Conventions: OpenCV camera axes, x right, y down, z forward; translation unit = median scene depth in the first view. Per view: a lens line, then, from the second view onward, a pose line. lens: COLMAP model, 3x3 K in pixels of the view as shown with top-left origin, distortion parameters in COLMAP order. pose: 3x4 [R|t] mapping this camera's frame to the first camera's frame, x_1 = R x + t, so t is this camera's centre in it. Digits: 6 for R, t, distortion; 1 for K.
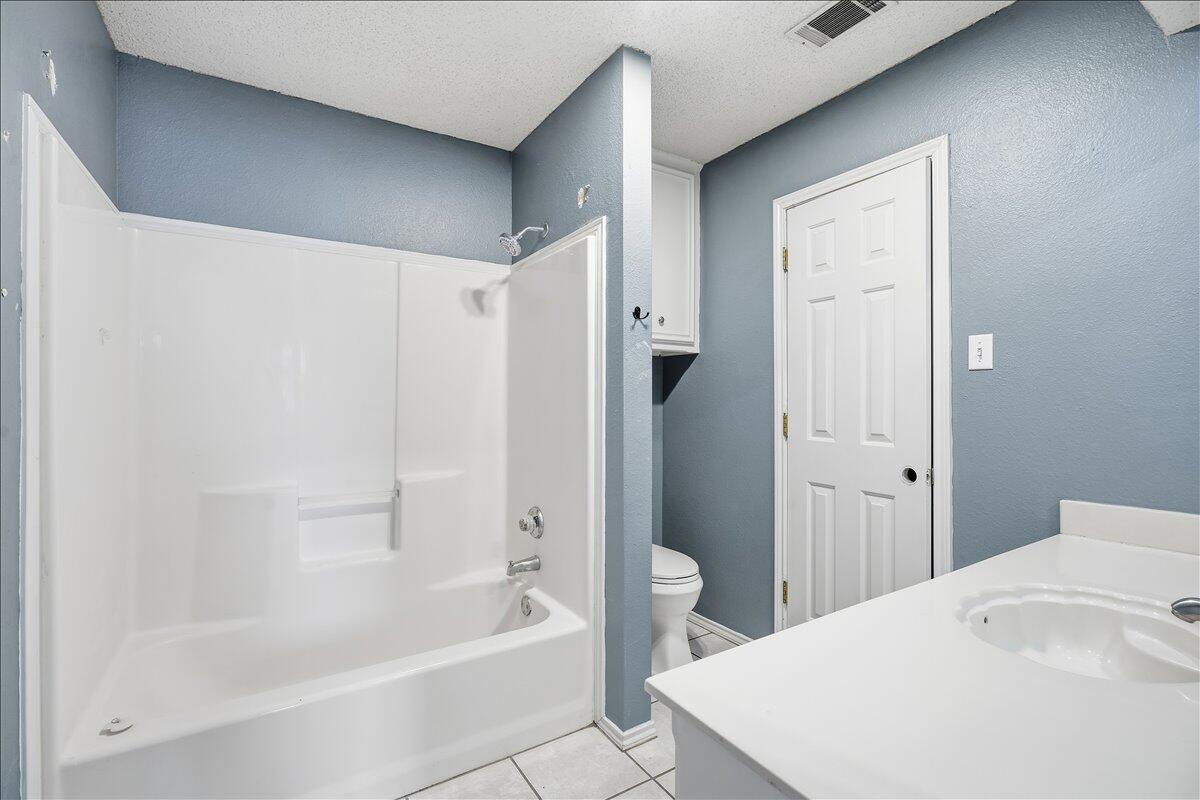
lens RADIAL K [[539.9, 0, 600.1], [0, 539.9, 390.9], [0, 0, 1]] dist [-0.001287, 0.000038]
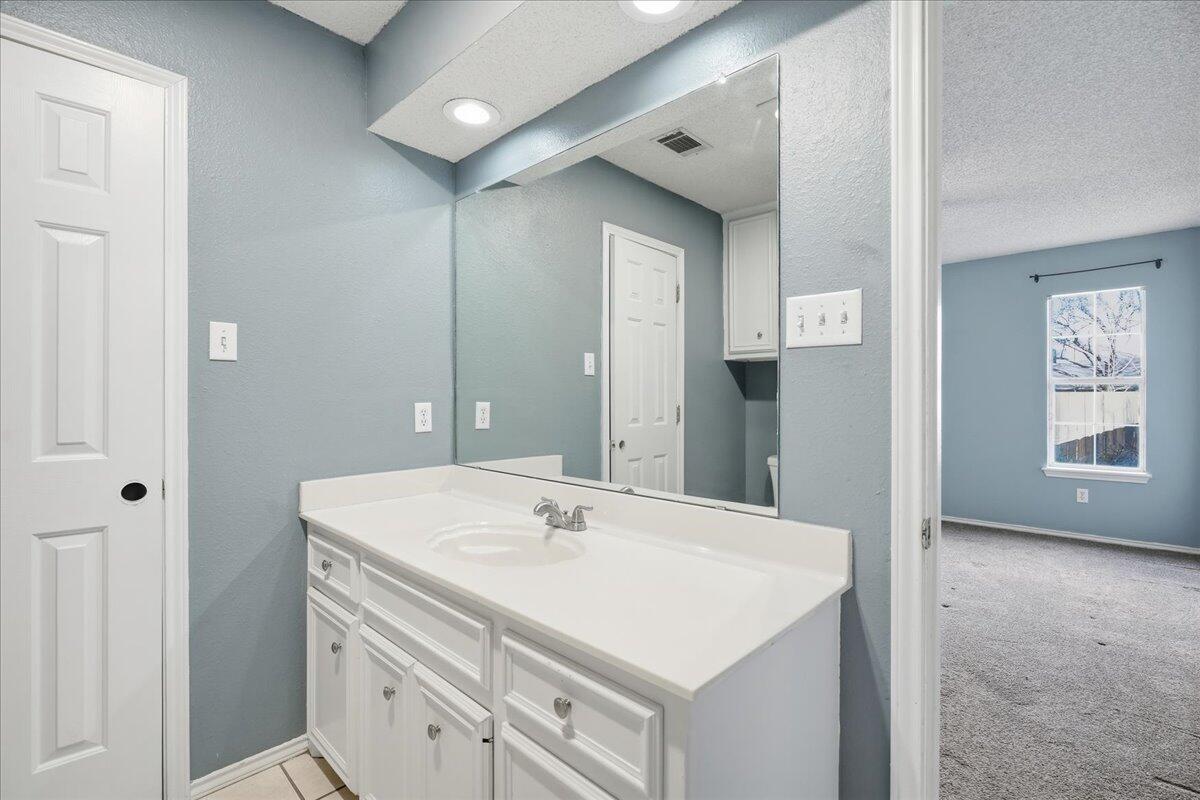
lens RADIAL K [[539.9, 0, 600.1], [0, 539.9, 390.9], [0, 0, 1]] dist [-0.001287, 0.000038]
pose [[-0.247474, 0.004316, 0.968885, -0.326106], [-0.020091, 0.999752, -0.009585, 0.008310], [-0.968686, -0.021838, -0.247326, 0.561124]]
